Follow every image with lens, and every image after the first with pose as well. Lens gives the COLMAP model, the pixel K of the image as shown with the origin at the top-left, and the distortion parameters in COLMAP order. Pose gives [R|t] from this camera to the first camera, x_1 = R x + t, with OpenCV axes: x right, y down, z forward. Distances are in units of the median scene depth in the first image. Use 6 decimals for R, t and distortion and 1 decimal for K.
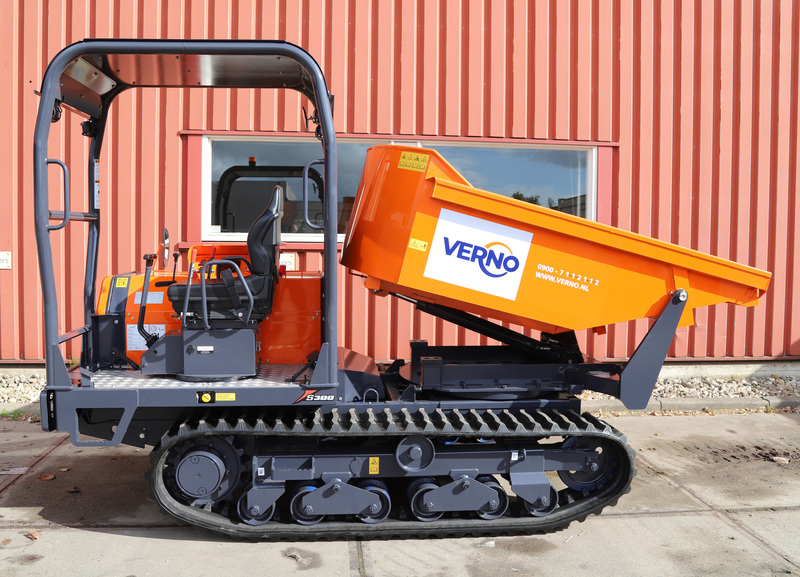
lens RADIAL K [[666.7, 0, 386.0], [0, 666.7, 275.3], [0, 0, 1]] dist [-0.076869, 0.020015]
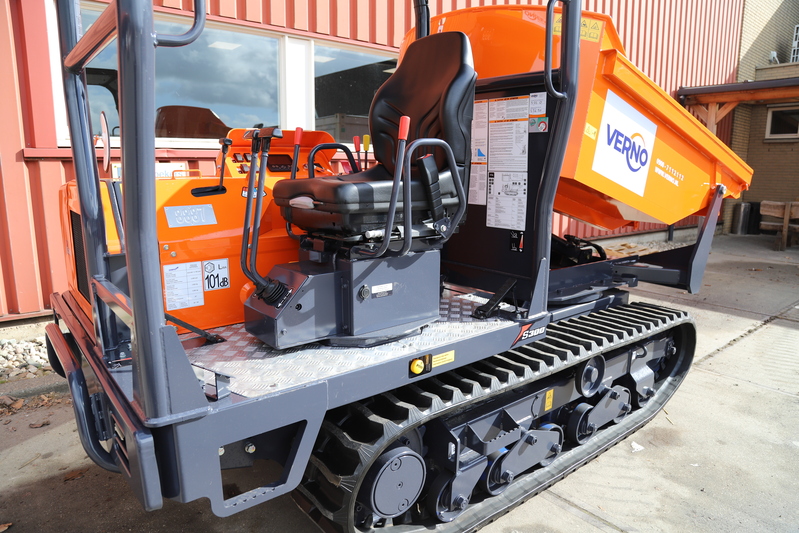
lens RADIAL K [[520.4, 0, 394.5], [0, 520.4, 270.5], [0, 0, 1]] dist [-0.074396, 0.000969]
pose [[0.831154, -0.108744, 0.545306, -0.511193], [0.030451, 0.988120, 0.150636, 0.021374], [-0.555209, -0.108597, 0.824591, 0.583338]]
